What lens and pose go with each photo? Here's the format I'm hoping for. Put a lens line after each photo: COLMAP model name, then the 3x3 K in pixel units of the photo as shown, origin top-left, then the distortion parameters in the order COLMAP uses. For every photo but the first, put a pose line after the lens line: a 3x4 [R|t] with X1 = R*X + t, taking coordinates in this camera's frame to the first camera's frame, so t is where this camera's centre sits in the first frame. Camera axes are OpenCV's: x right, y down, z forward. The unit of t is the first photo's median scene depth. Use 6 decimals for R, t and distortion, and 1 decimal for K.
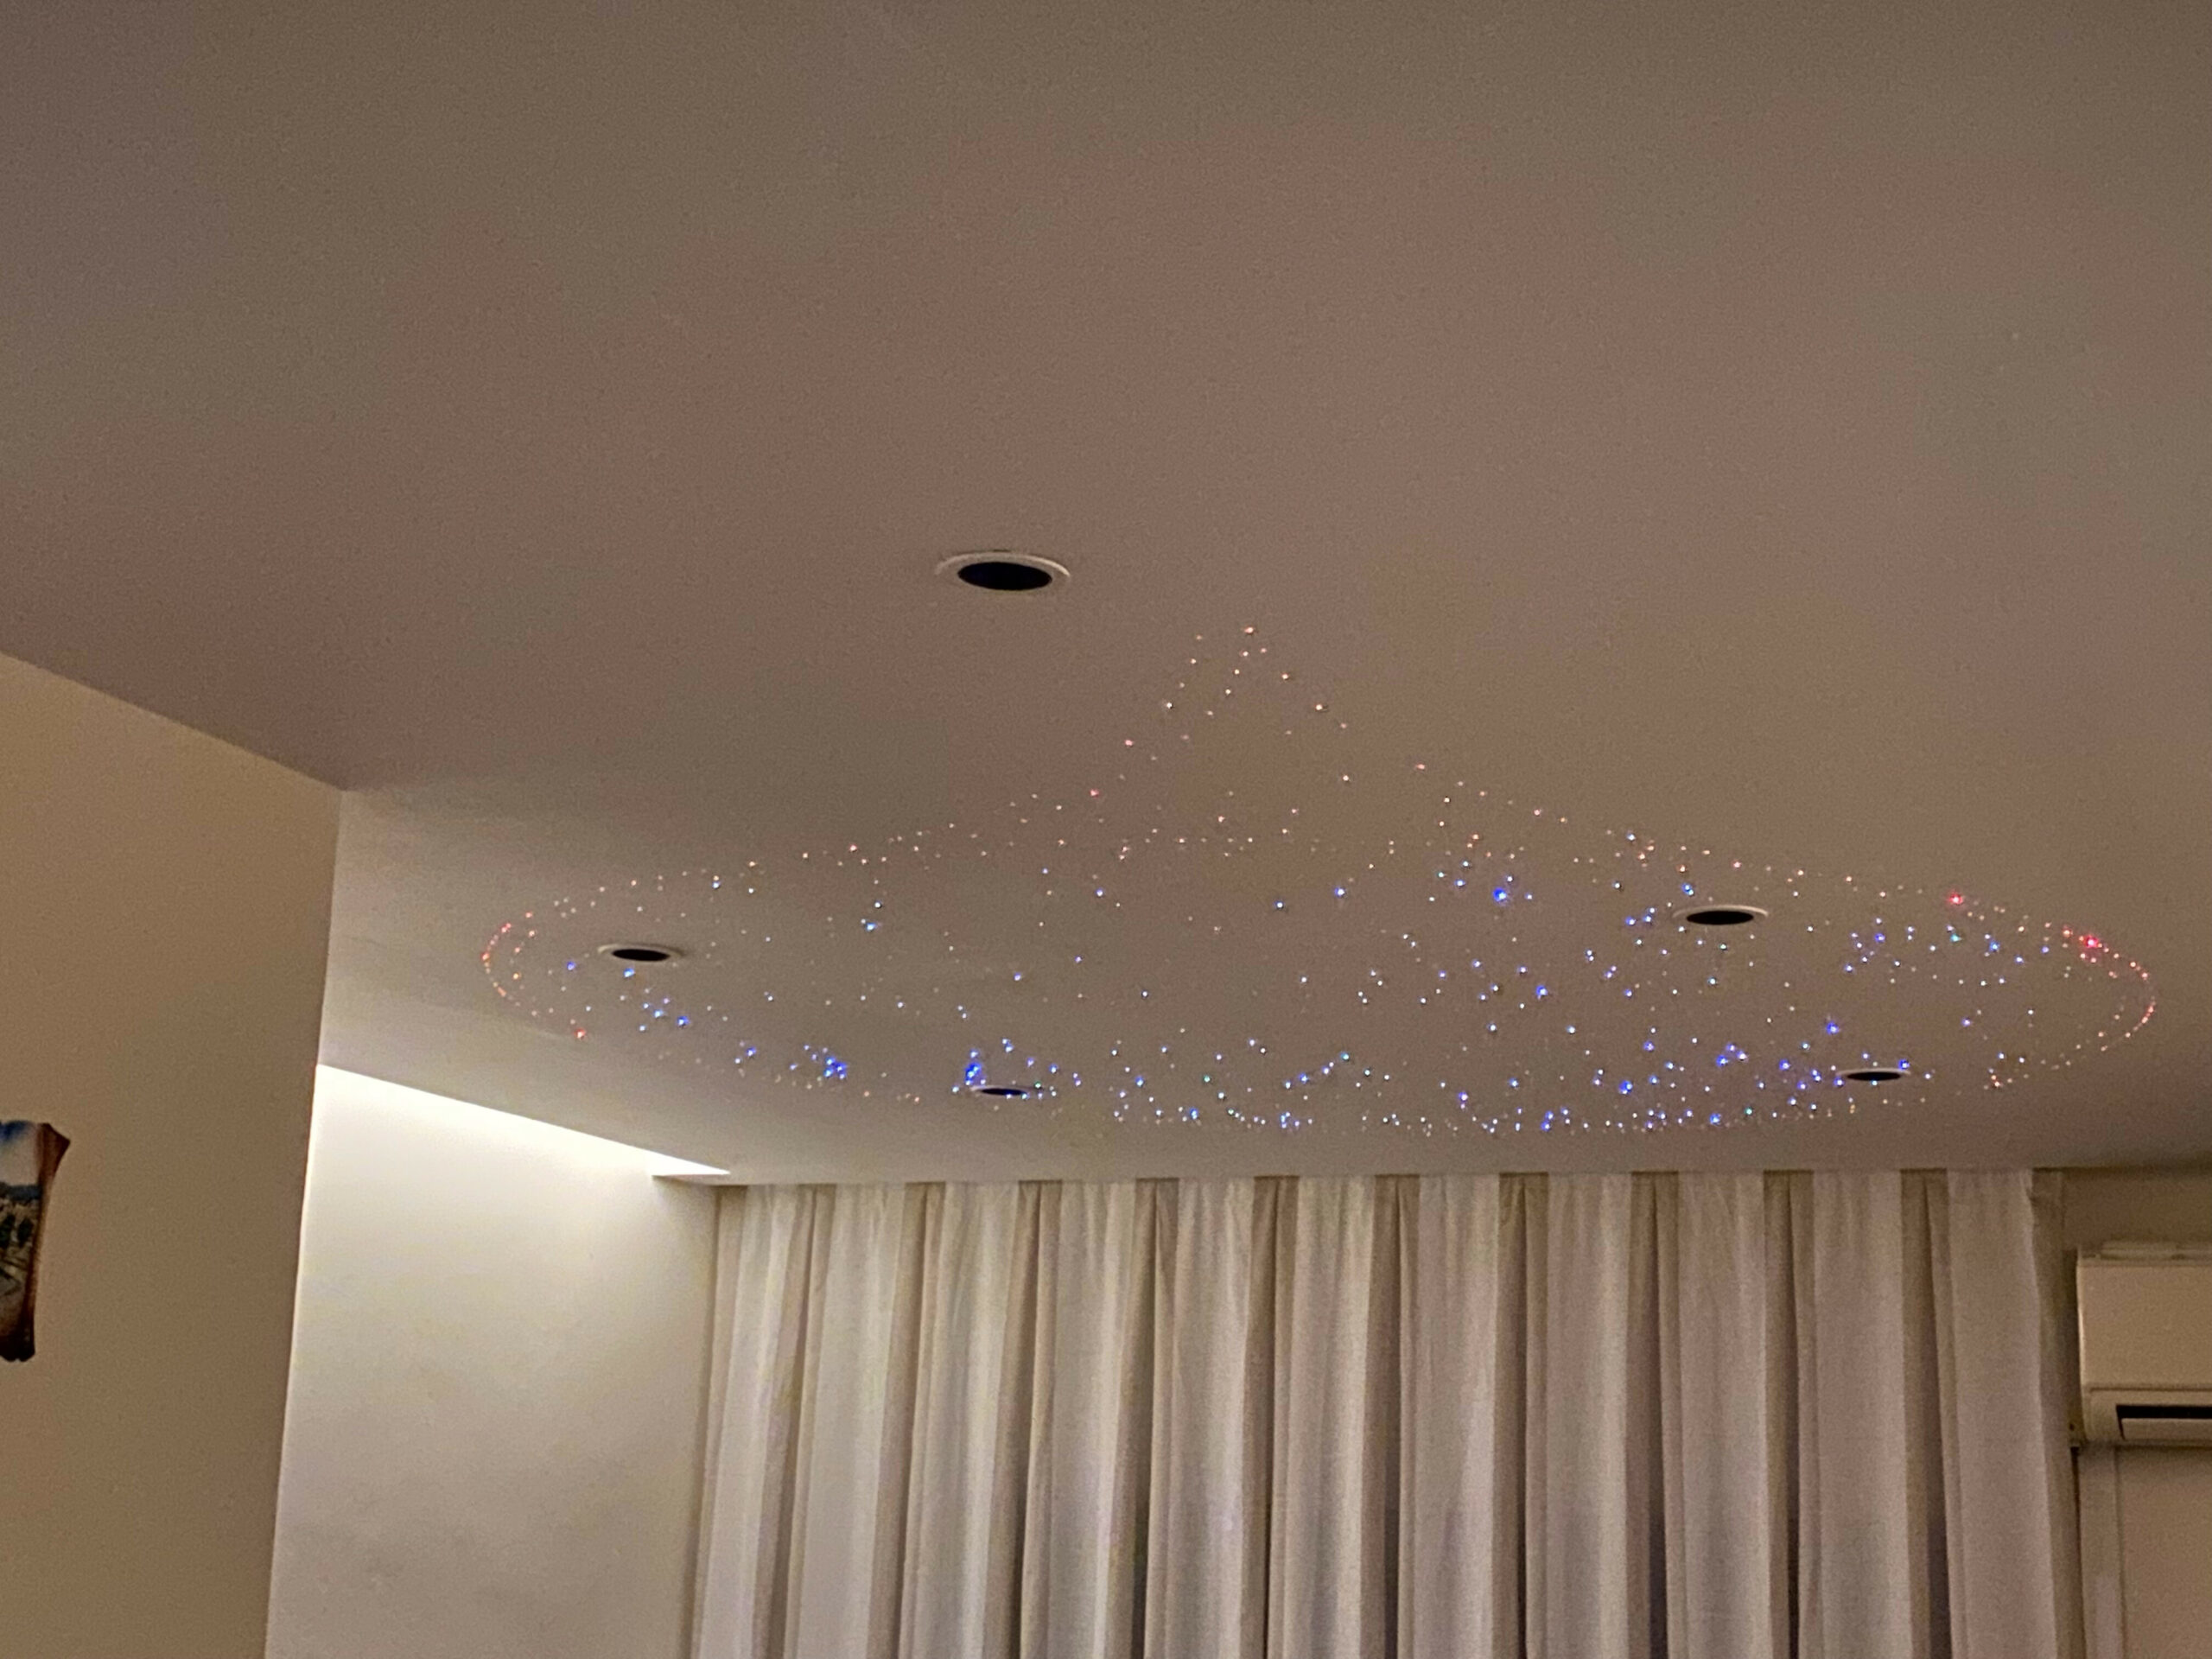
lens RADIAL K [[3391.4, 0, 1099.8], [0, 3391.4, 828.5], [0, 0, 1]] dist [0.249354, -0.845573]
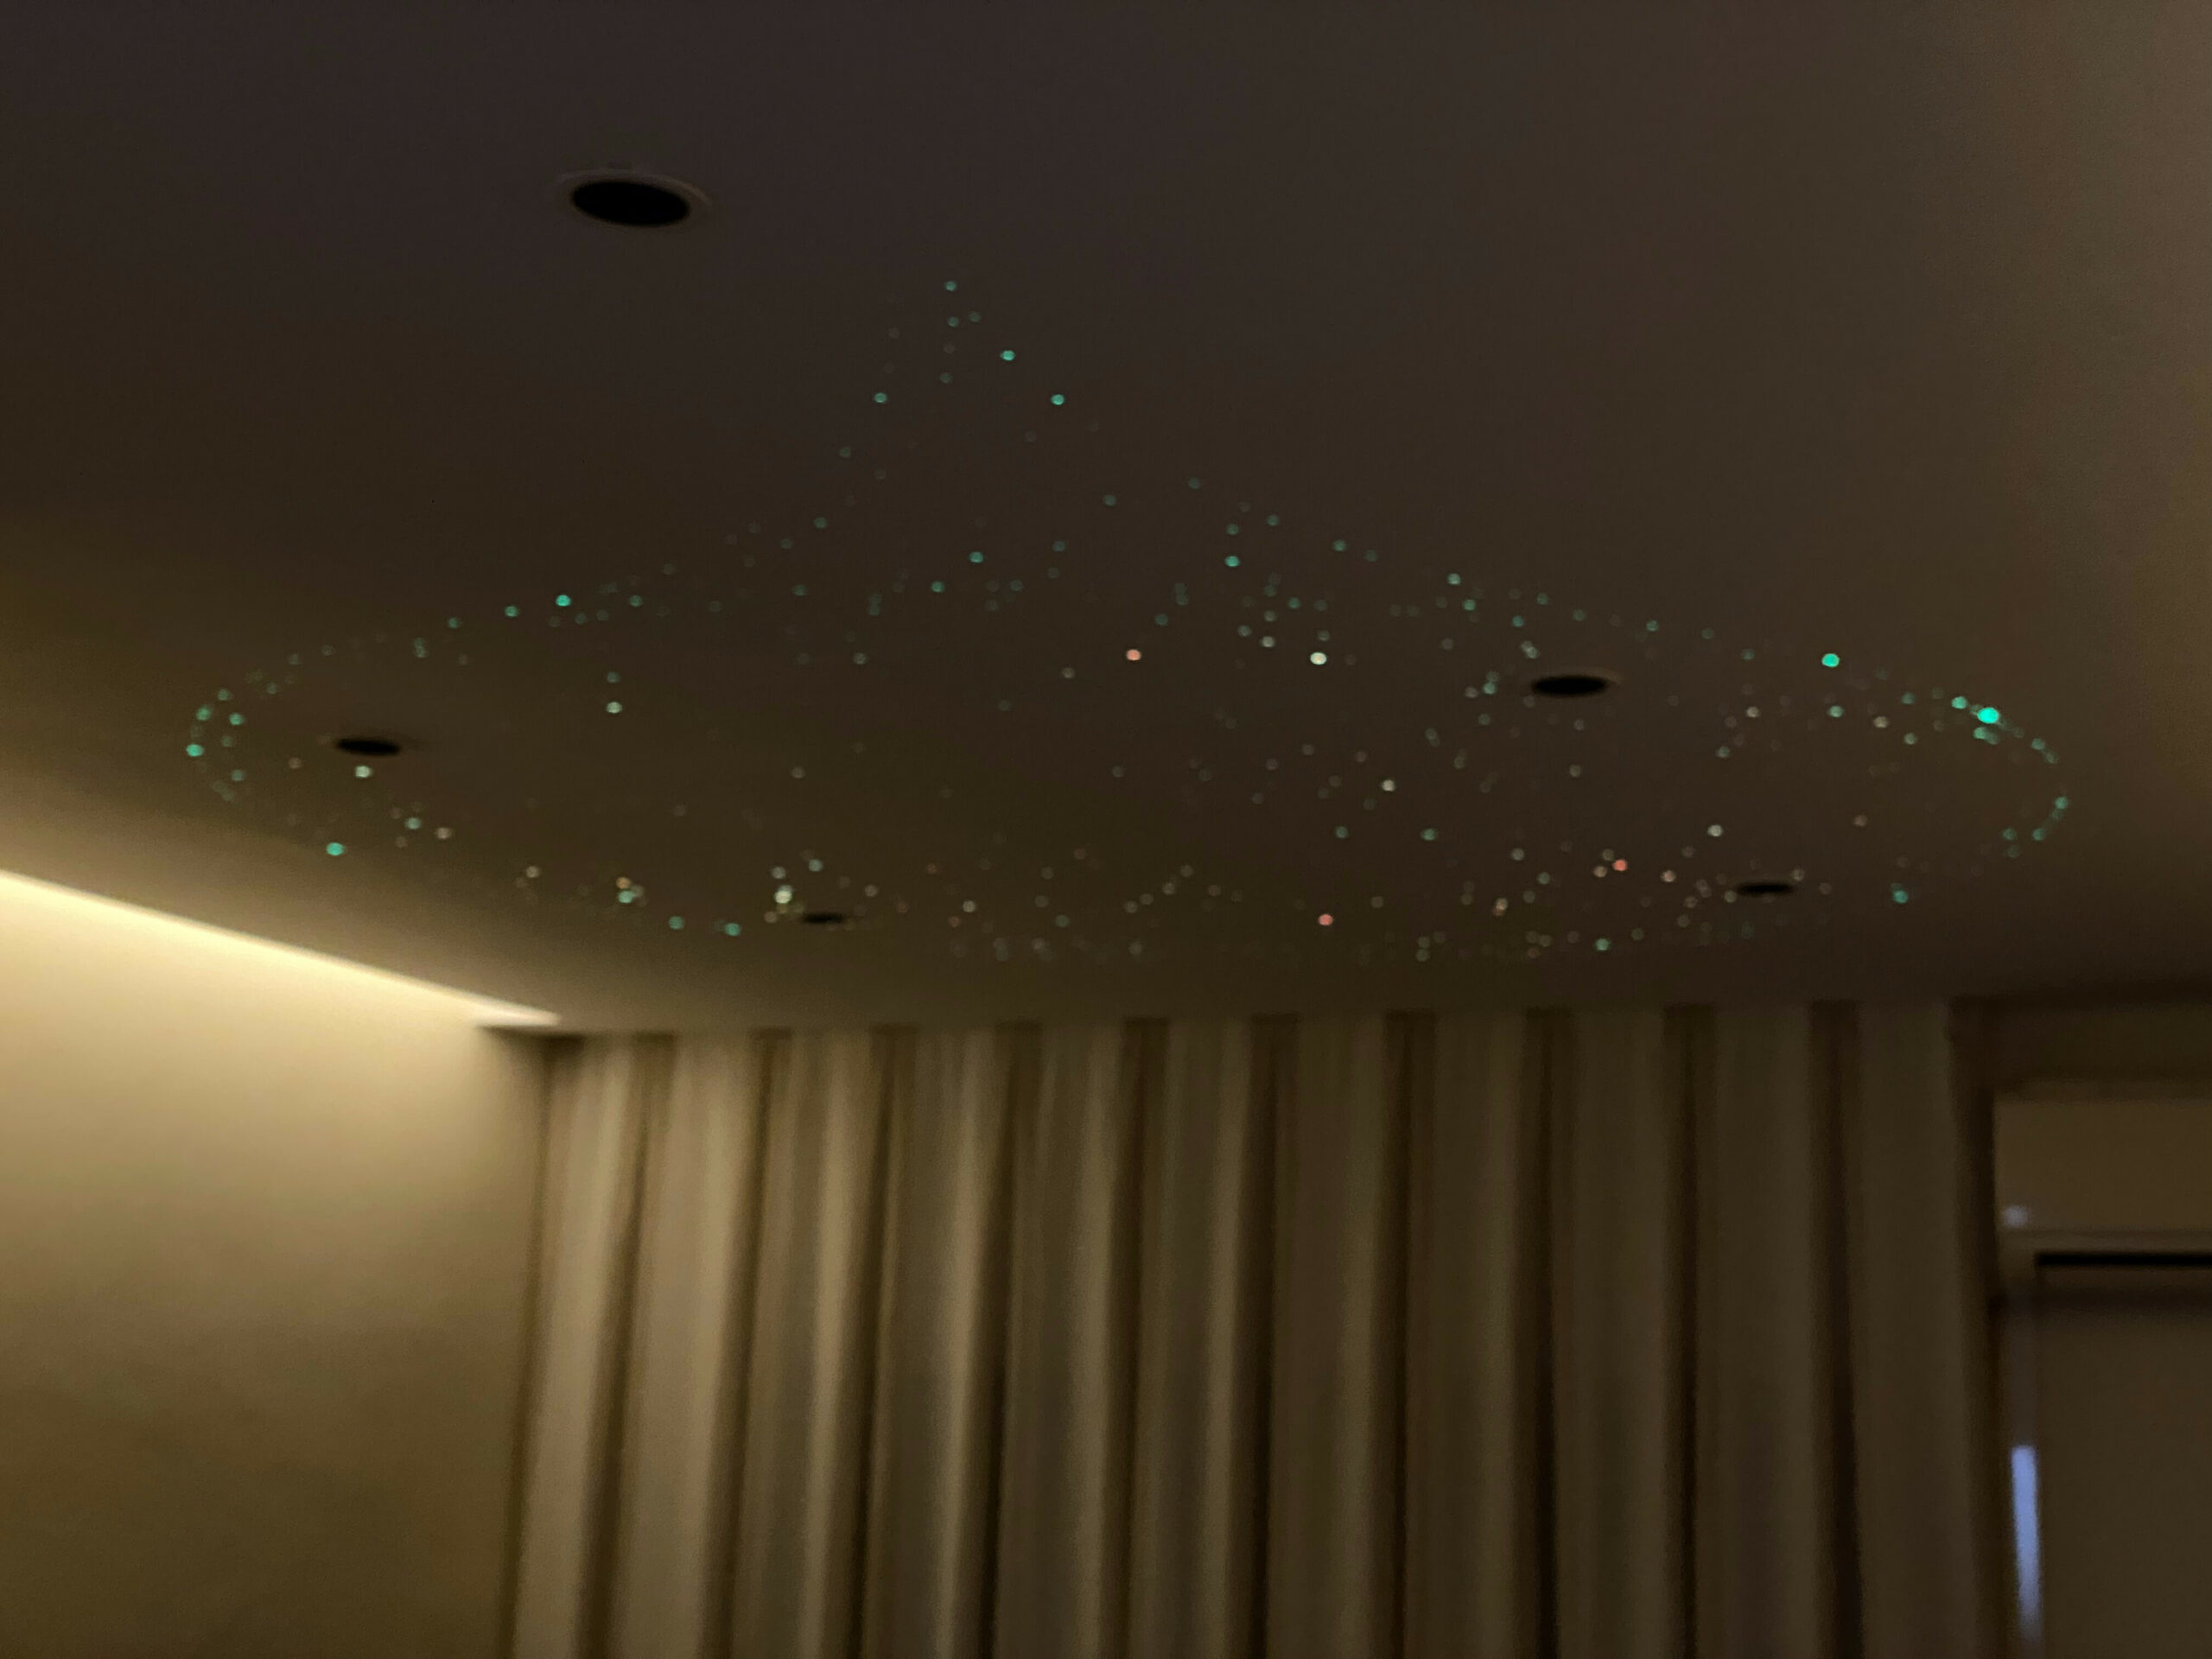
lens RADIAL K [[3430.8, 0, 1139.5], [0, 3430.8, 829.5], [0, 0, 1]] dist [0.095334, 0.041279]
pose [[0.999846, -0.001974, 0.017422, 0.038254], [0.001430, 0.999513, 0.031178, 0.024166], [-0.017475, -0.031148, 0.999362, 0.081540]]
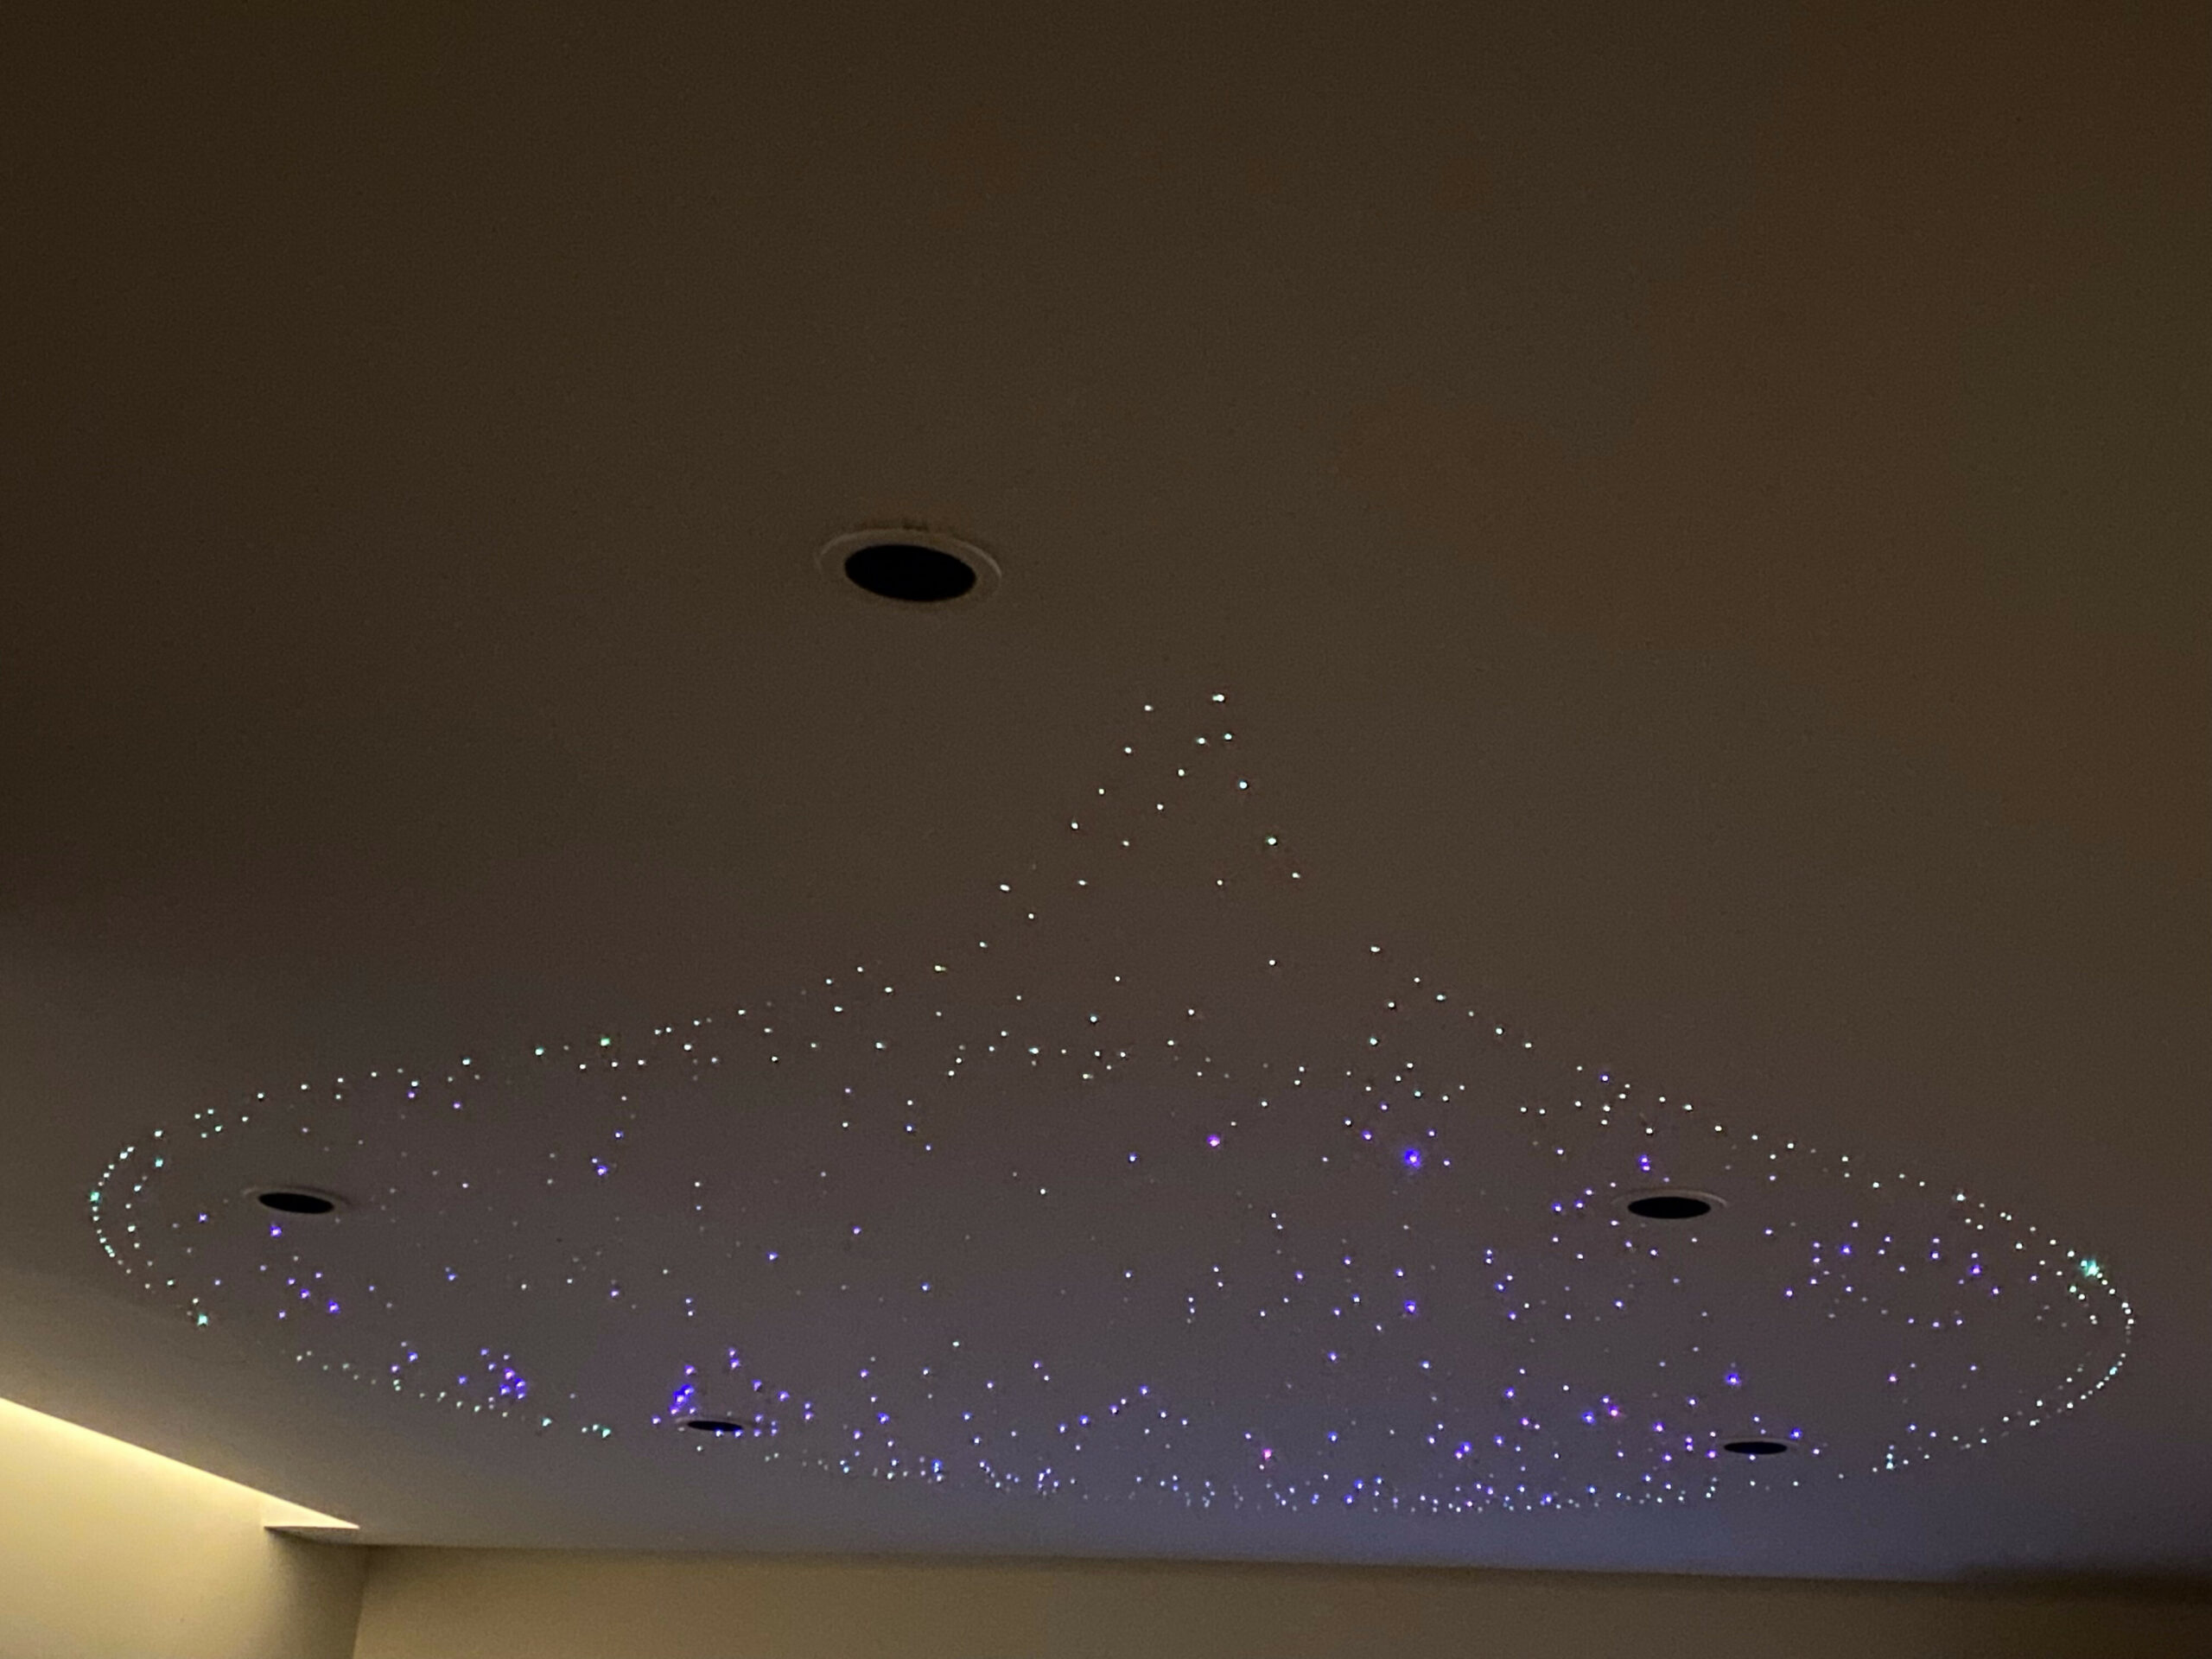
lens RADIAL K [[3414.9, 0, 1095.8], [0, 3414.9, 959.1], [0, 0, 1]] dist [0.257734, -0.884057]
pose [[0.992608, 0.065855, 0.101945, -0.027819], [-0.056521, 0.994164, -0.091887, 0.034492], [-0.107401, 0.085445, 0.990537, 0.137898]]
